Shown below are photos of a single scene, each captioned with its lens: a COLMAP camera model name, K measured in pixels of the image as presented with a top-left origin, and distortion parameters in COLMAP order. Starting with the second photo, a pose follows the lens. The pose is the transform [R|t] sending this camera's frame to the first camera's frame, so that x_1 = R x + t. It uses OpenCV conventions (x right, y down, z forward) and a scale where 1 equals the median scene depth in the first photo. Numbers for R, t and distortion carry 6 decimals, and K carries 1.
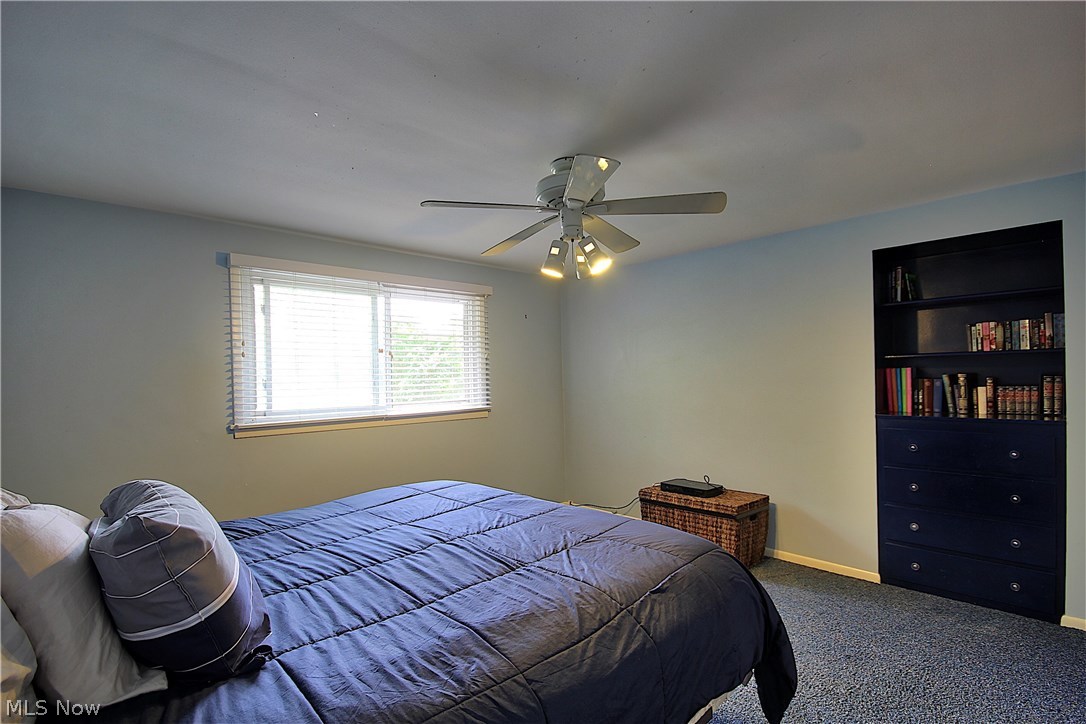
lens RADIAL K [[500.5, 0, 542.3], [0, 500.5, 378.1], [0, 0, 1]] dist [-0.001649, -0.004679]
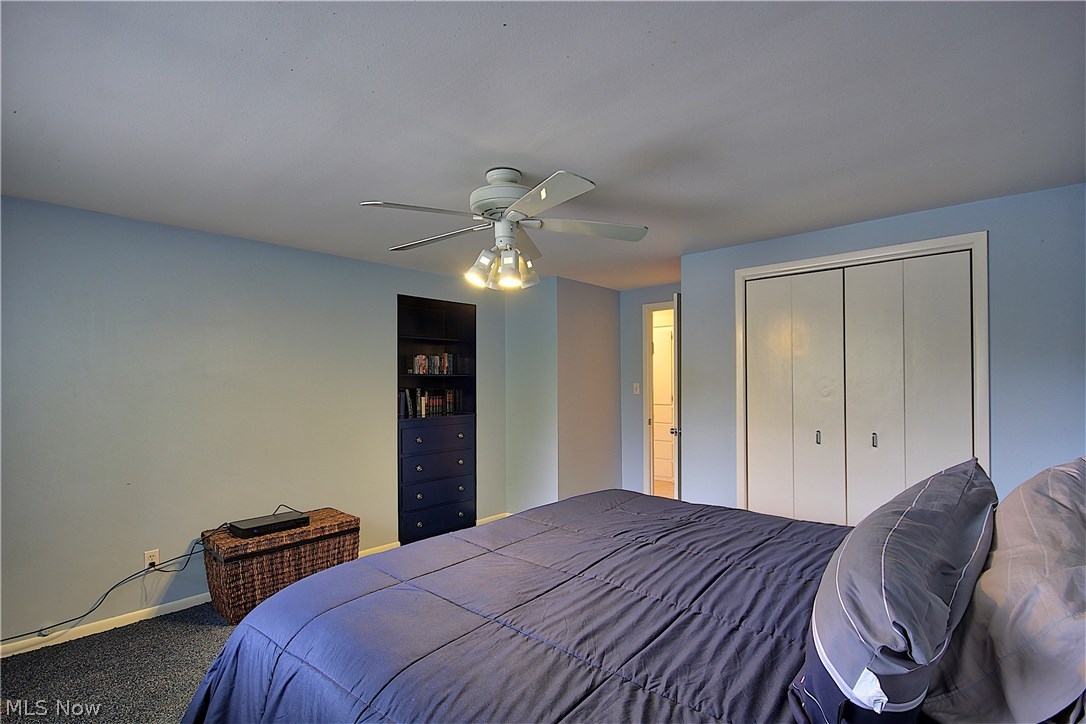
lens RADIAL K [[500.5, 0, 542.3], [0, 500.5, 378.1], [0, 0, 1]] dist [-0.001649, -0.004679]
pose [[-0.050001, 0.028211, 0.998351, -0.689477], [0.014586, 0.999515, -0.027513, 0.006883], [-0.998643, 0.013186, -0.050388, 0.716446]]
